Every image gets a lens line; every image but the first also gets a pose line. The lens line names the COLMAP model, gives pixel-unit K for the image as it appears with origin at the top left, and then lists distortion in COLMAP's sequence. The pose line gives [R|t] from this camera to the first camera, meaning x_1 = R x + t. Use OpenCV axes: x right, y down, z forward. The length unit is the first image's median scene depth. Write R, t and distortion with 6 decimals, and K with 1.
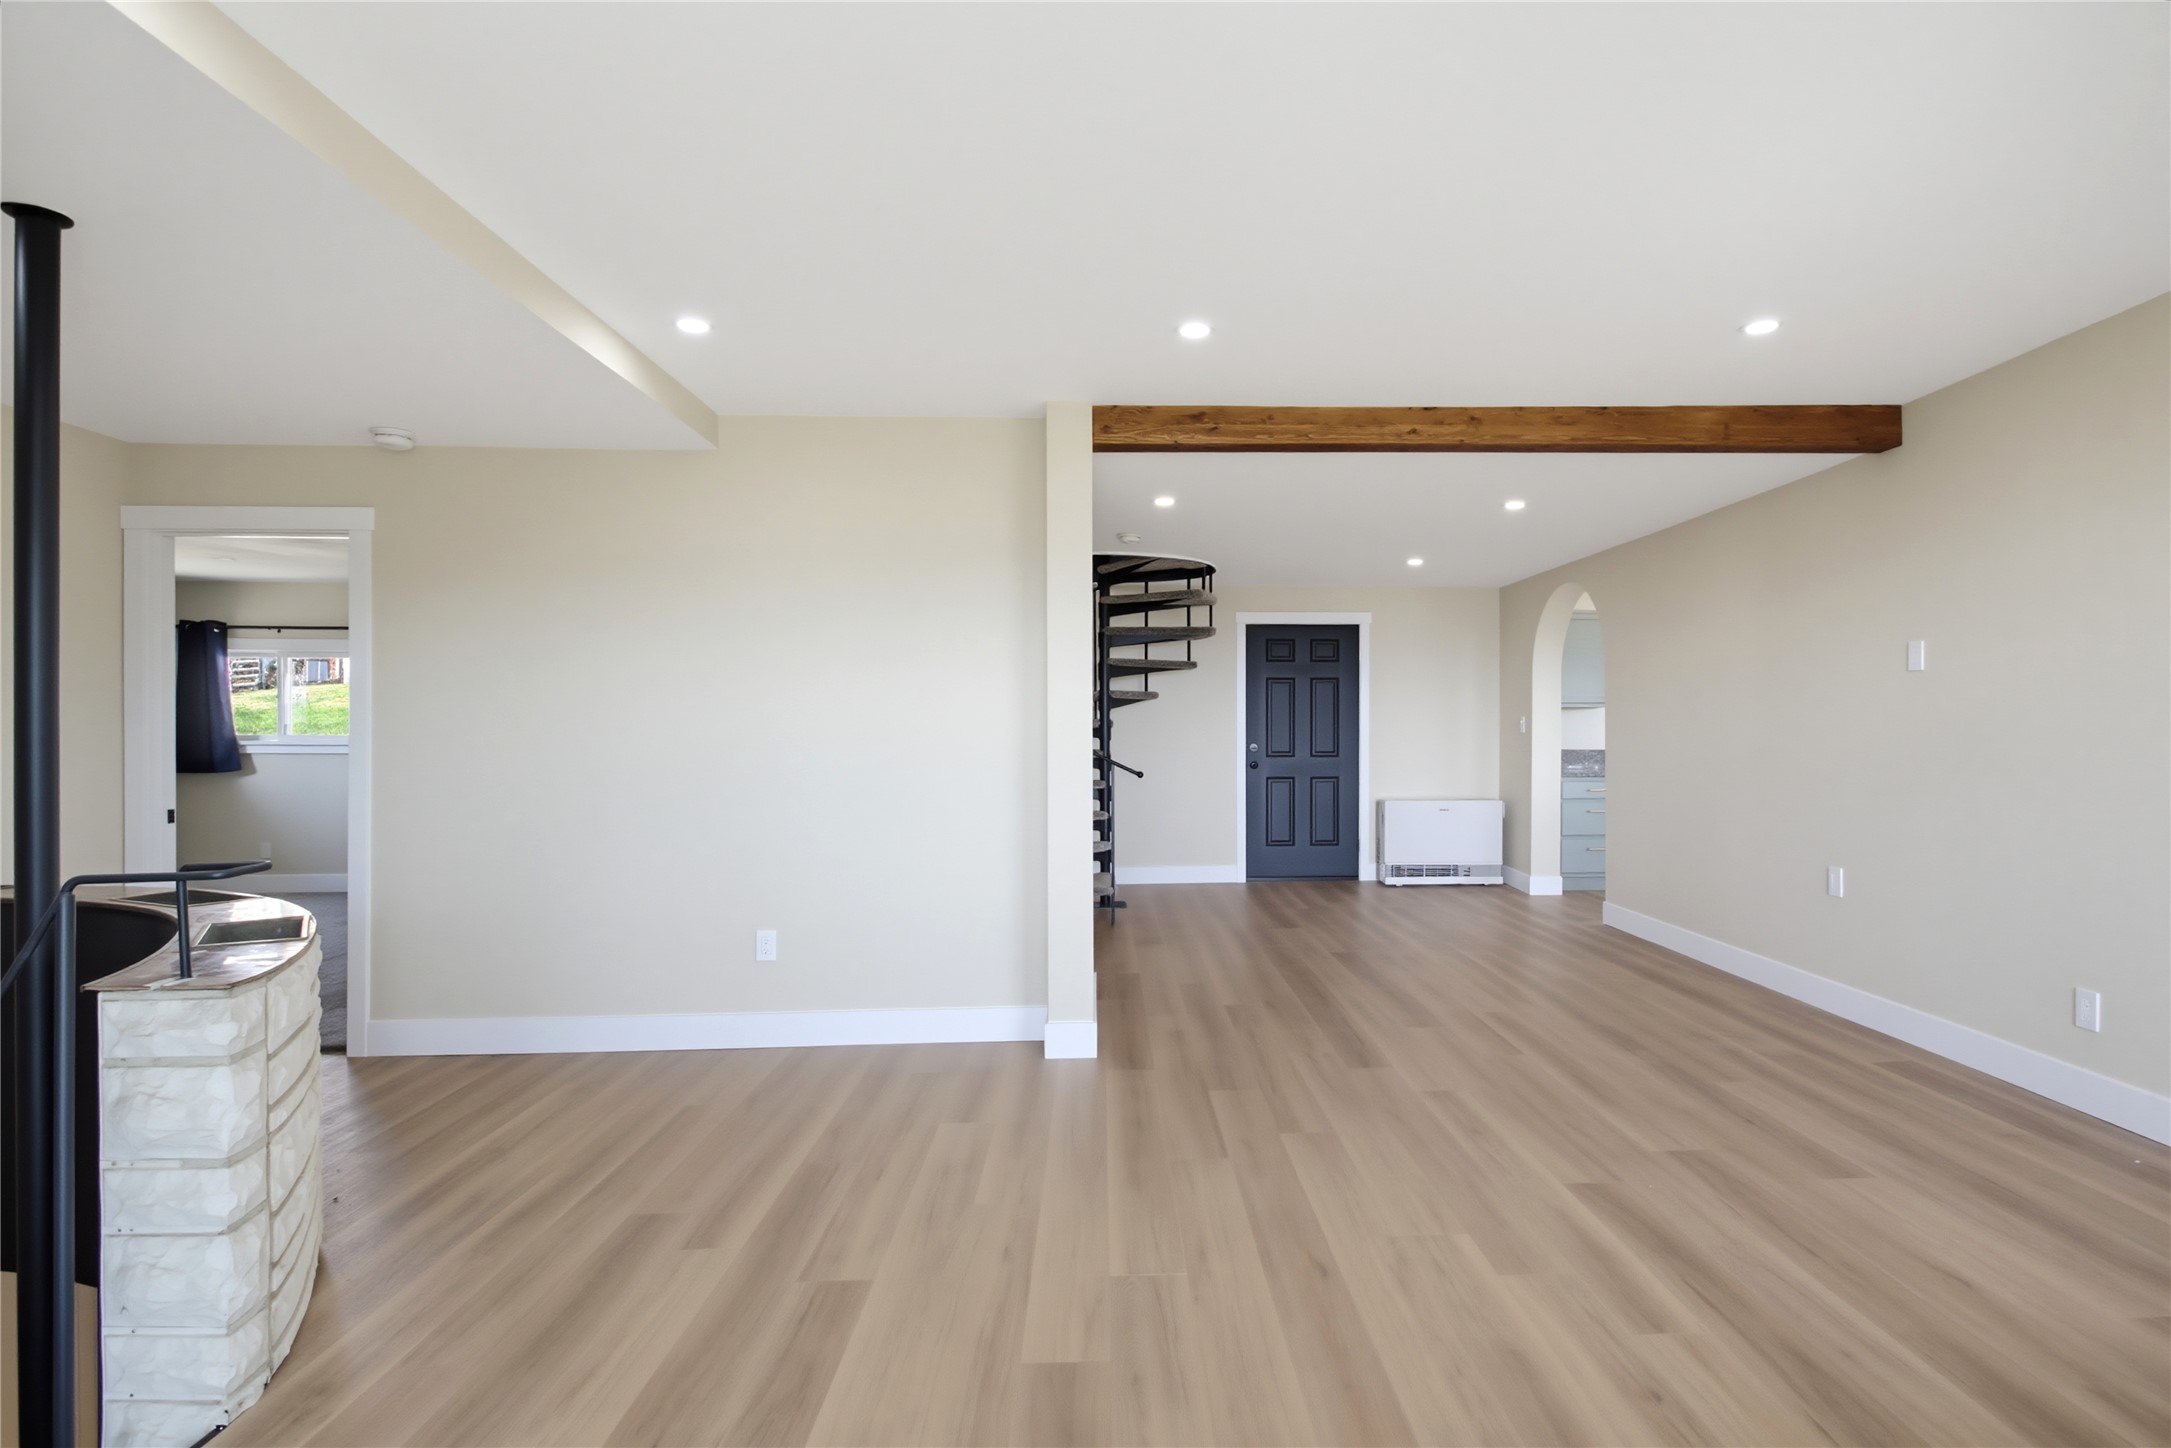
lens RADIAL K [[1081.4, 0, 1145.6], [0, 1081.4, 727.7], [0, 0, 1]] dist [-0.003573, -0.000375]
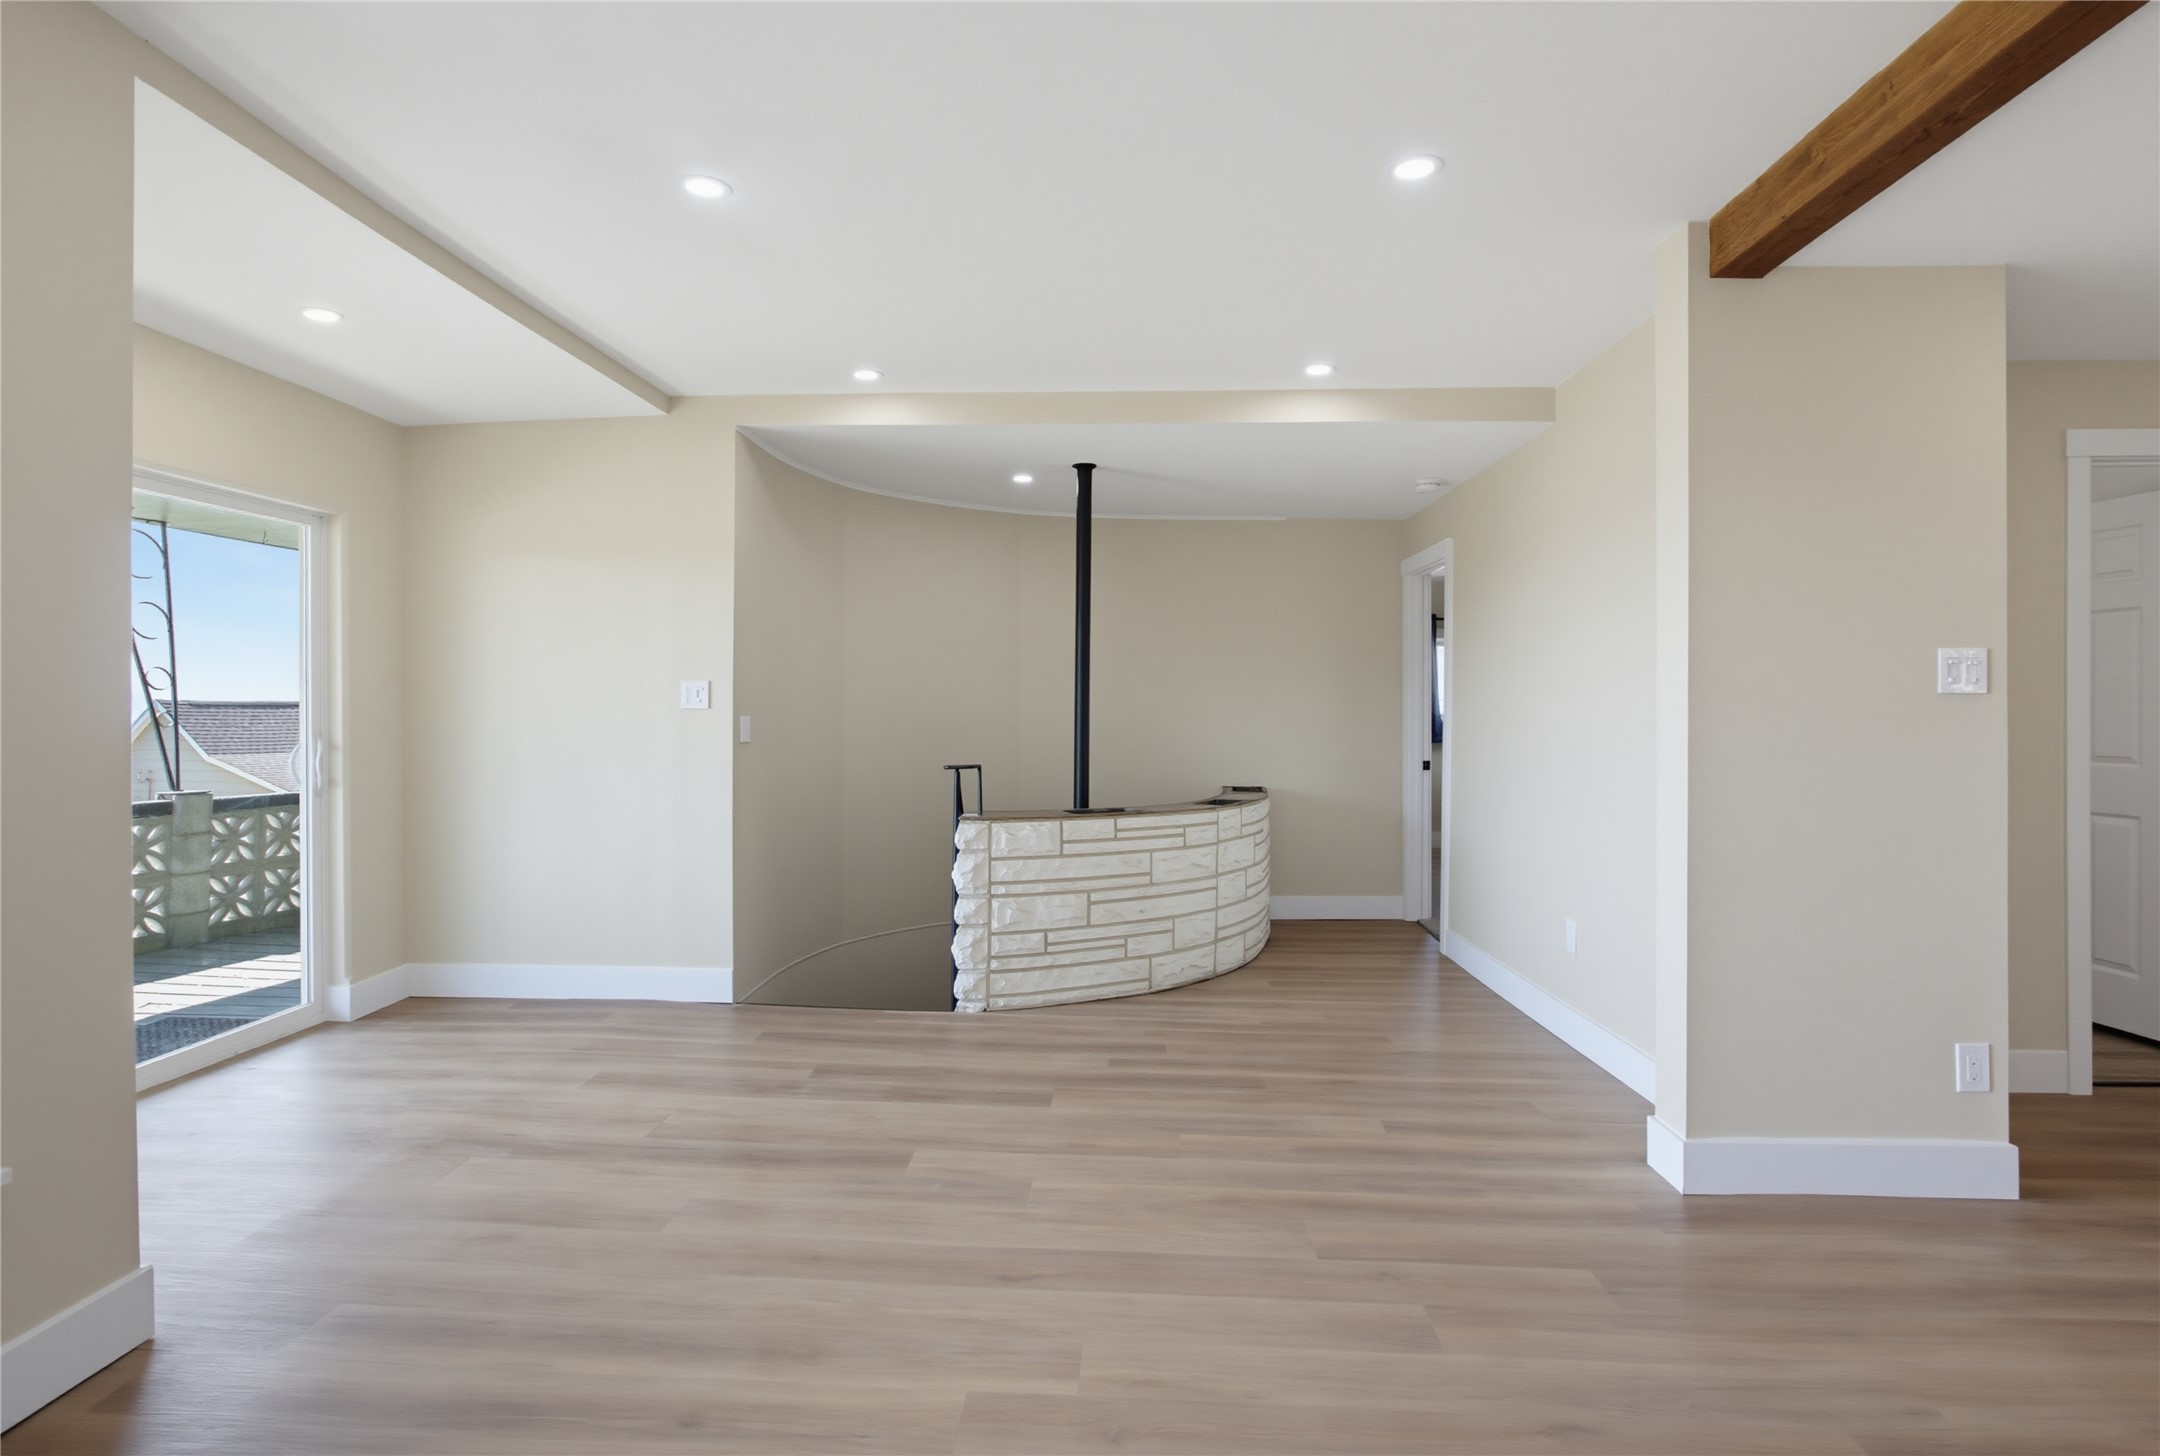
lens RADIAL K [[1101.3, 0, 1082.5], [0, 1101.3, 705.3], [0, 0, 1]] dist [-0.002615, 0.000142]
pose [[-0.089976, -0.001538, -0.995943, 0.366068], [-0.002833, 0.999995, -0.001288, 0.001376], [0.995940, 0.002706, -0.089980, 0.376054]]
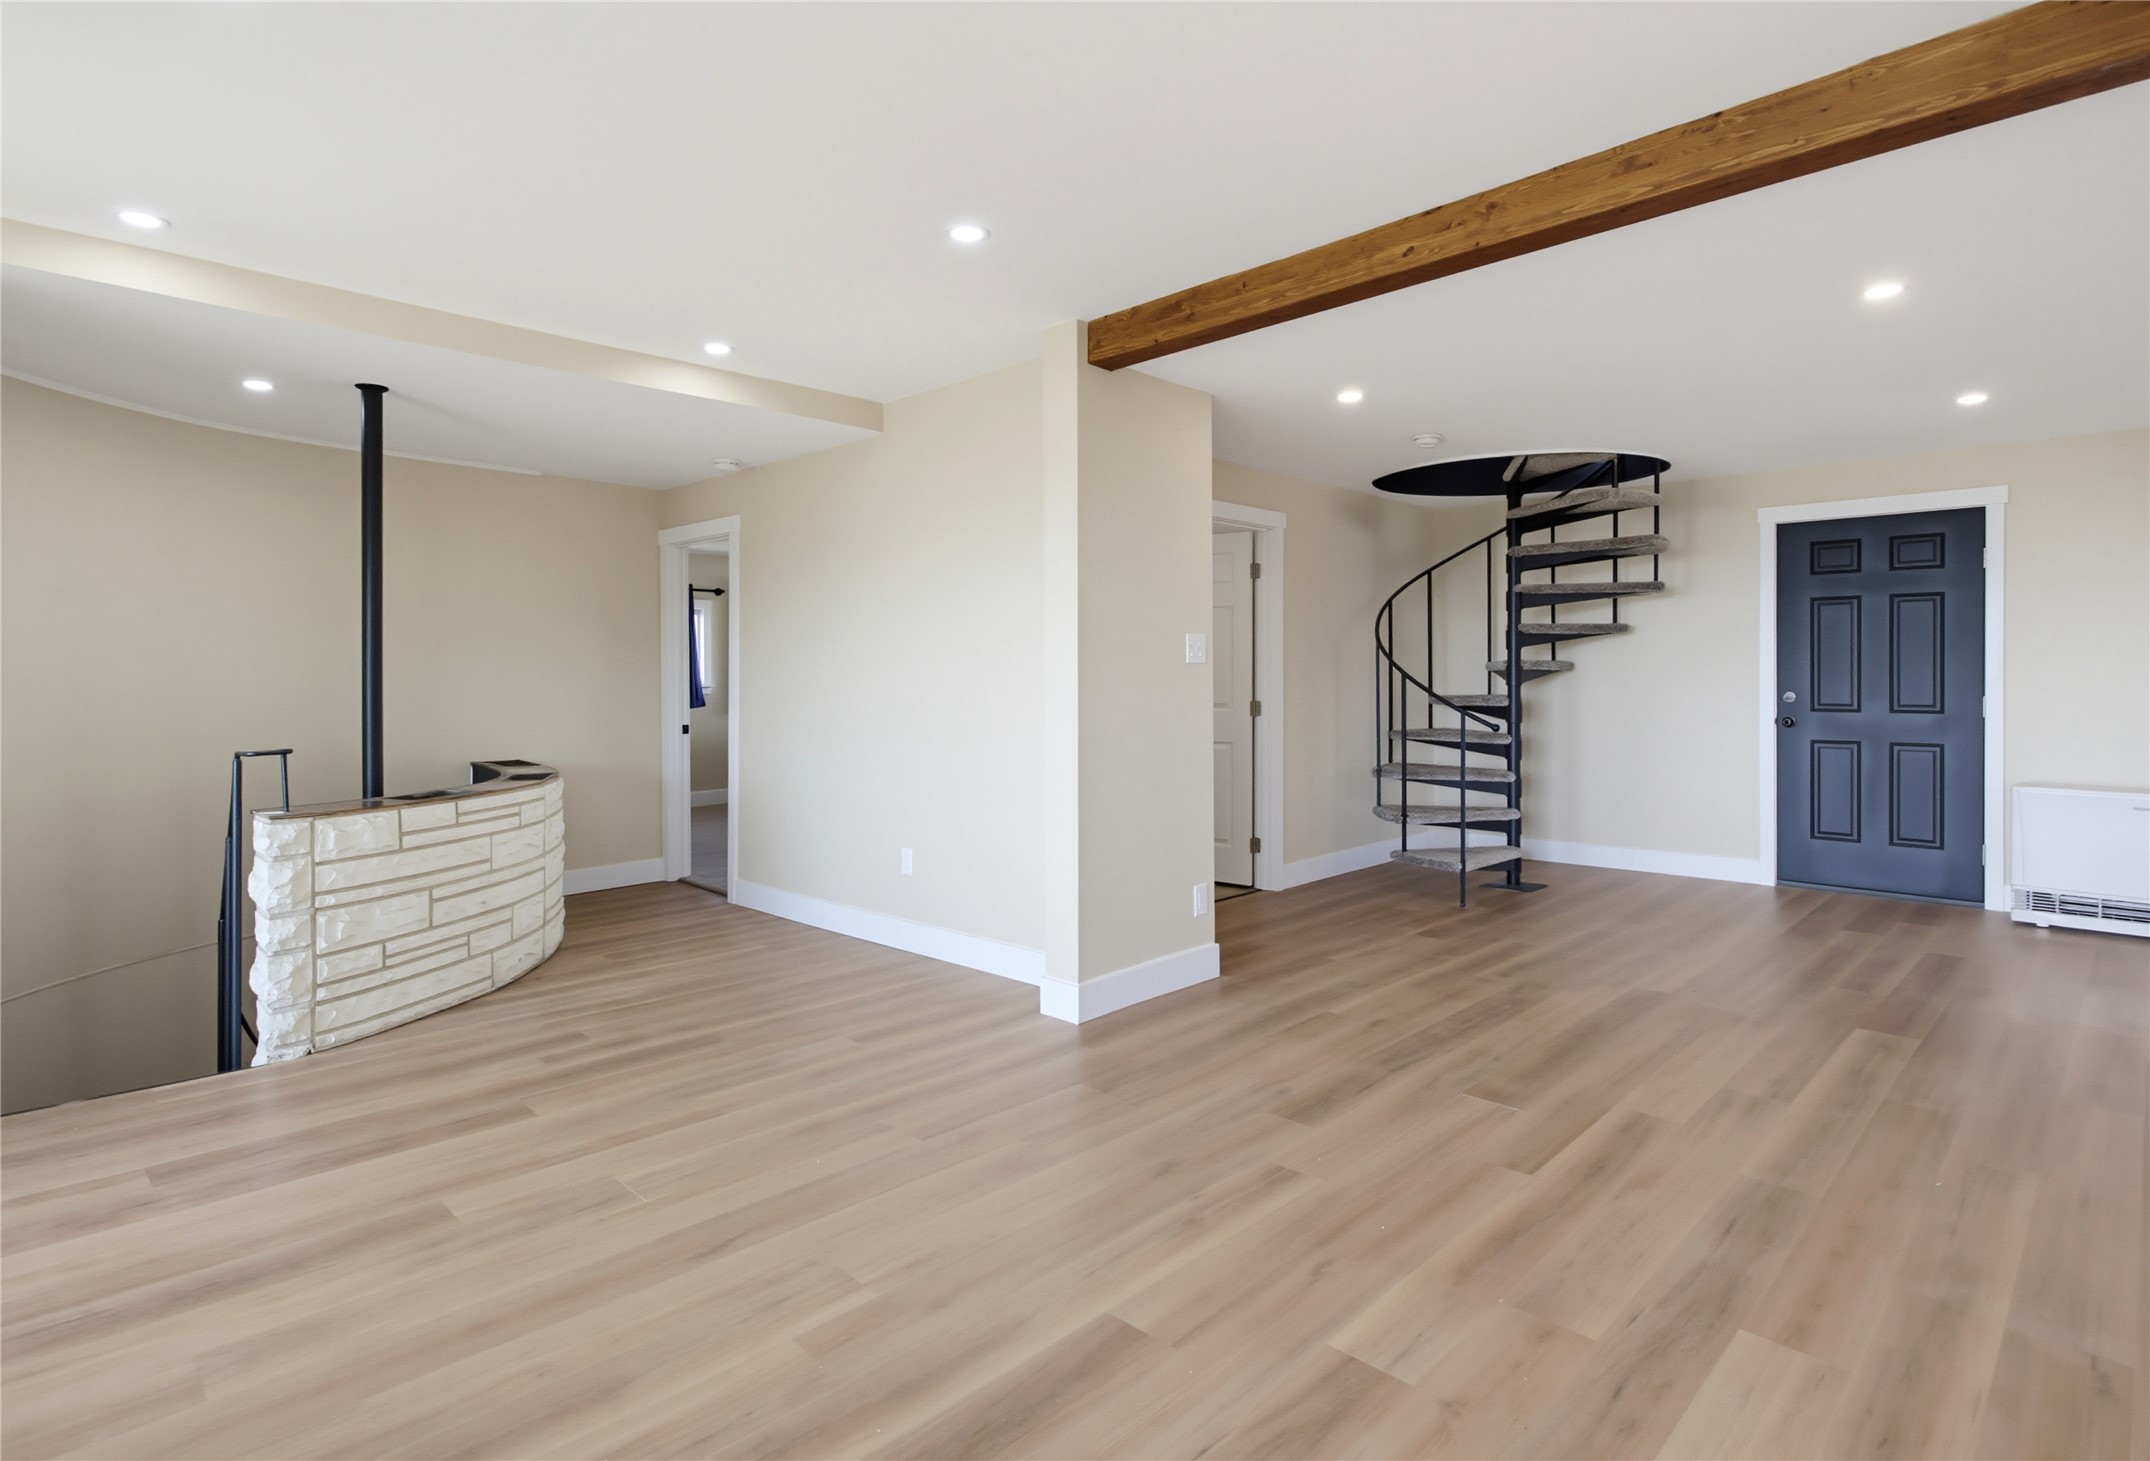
lens RADIAL K [[1092.6, 0, 1074.3], [0, 1092.6, 683.6], [0, 0, 1]] dist [-0.013348, 0.012678]
pose [[0.679612, 0.006198, -0.733546, 0.349873], [0.002182, 0.999943, 0.010471, 0.000912], [0.733568, -0.008717, 0.679560, 0.196802]]
